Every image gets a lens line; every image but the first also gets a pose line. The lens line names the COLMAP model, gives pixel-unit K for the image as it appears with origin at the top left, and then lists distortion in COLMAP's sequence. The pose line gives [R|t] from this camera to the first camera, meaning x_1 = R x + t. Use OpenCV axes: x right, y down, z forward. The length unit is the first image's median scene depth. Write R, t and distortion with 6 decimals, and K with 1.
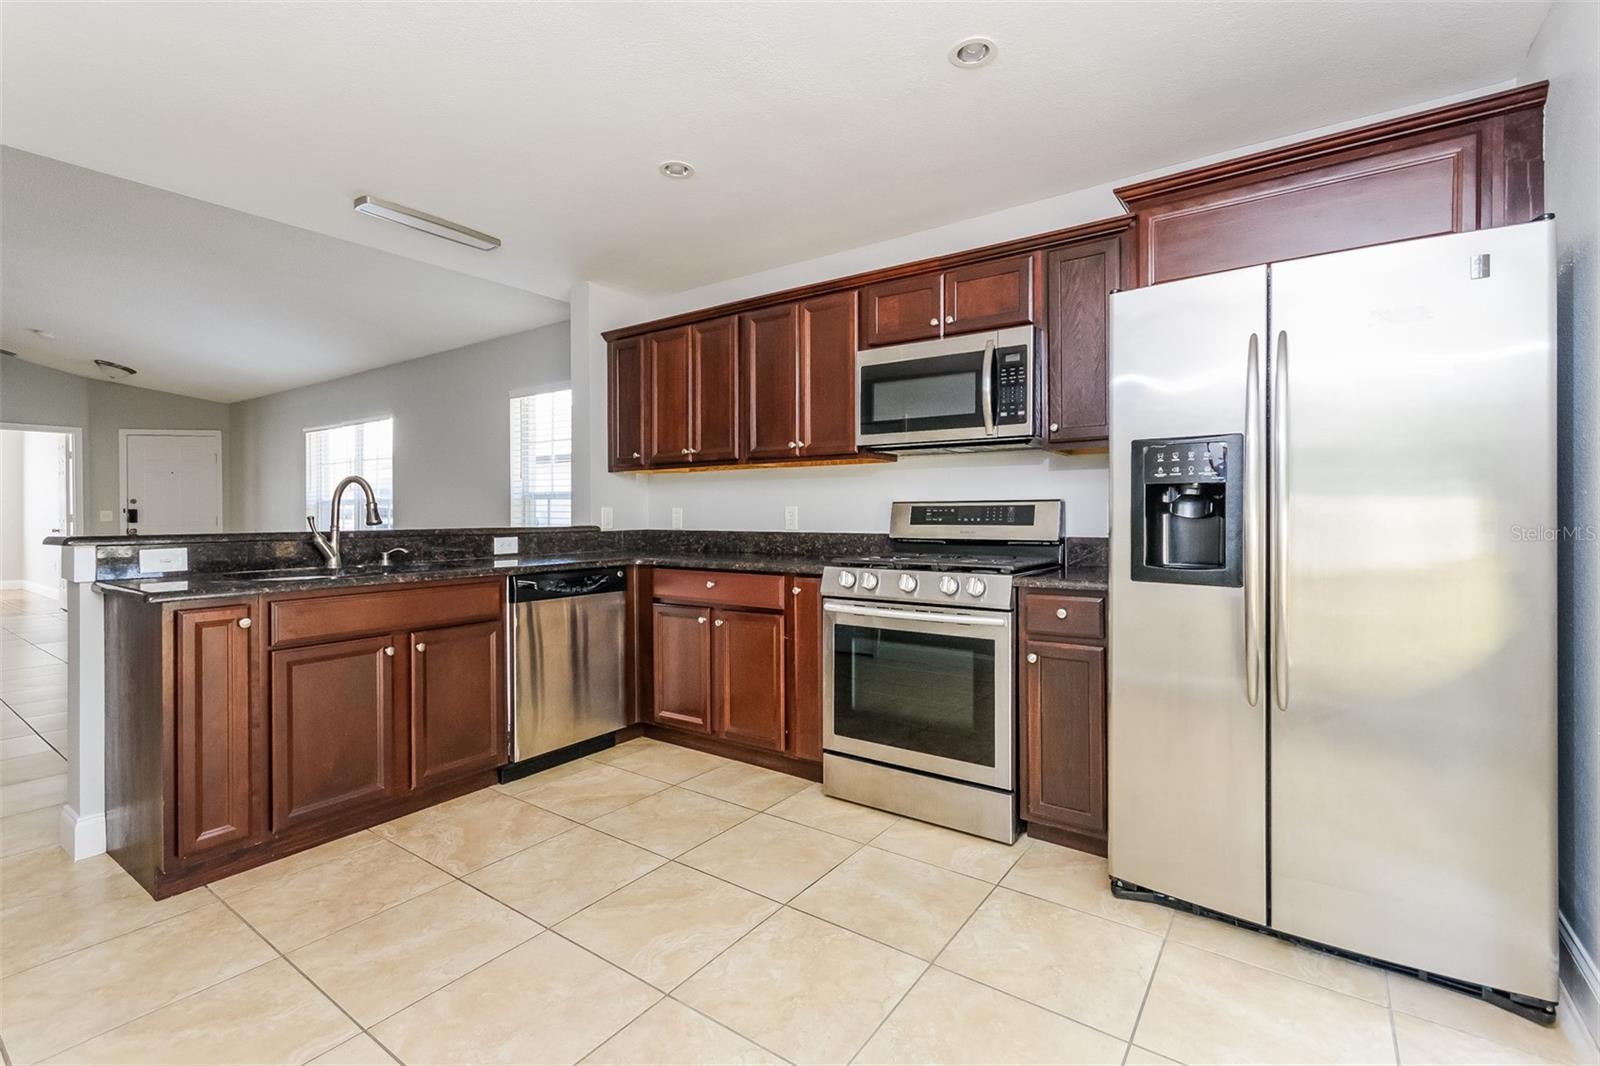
lens RADIAL K [[700.9, 0, 799.3], [0, 700.9, 520.5], [0, 0, 1]] dist [0.010357, -0.000360]
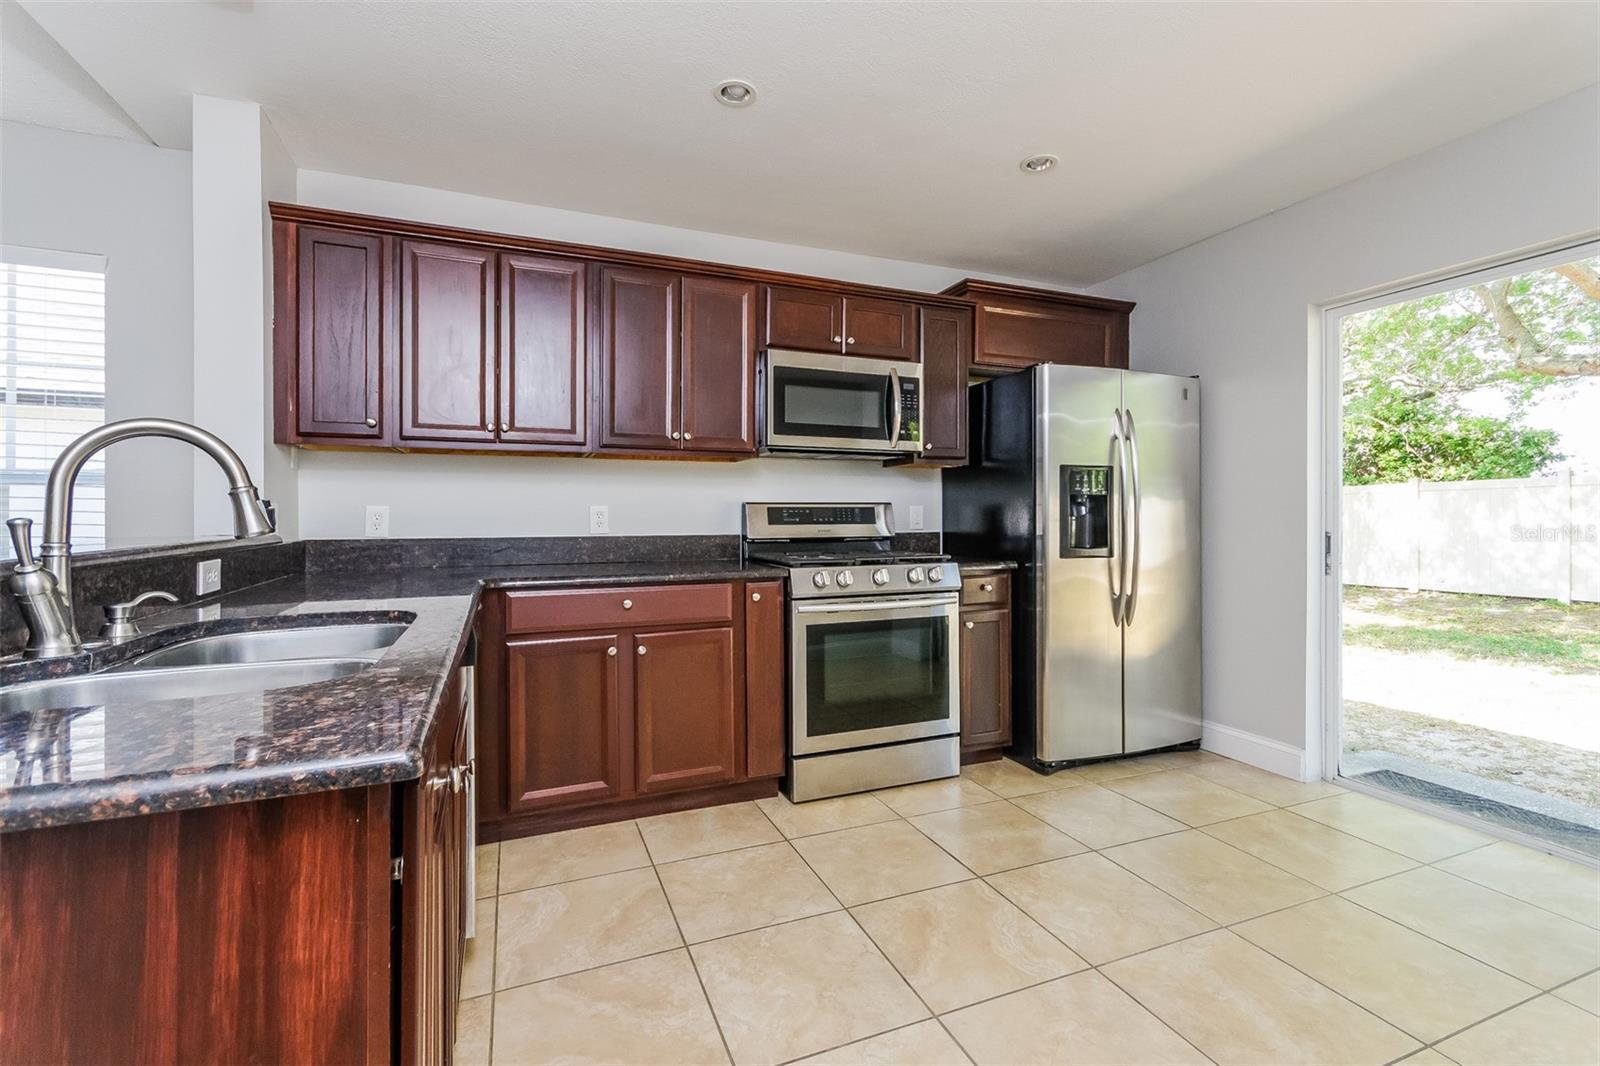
lens RADIAL K [[700.9, 0, 795.5], [0, 700.9, 519.1], [0, 0, 1]] dist [0.010357, -0.000360]
pose [[0.545050, -0.002984, 0.838398, -0.776895], [0.008690, 0.999960, -0.002091, -0.000031], [-0.838358, 0.008425, 0.545054, 0.468899]]
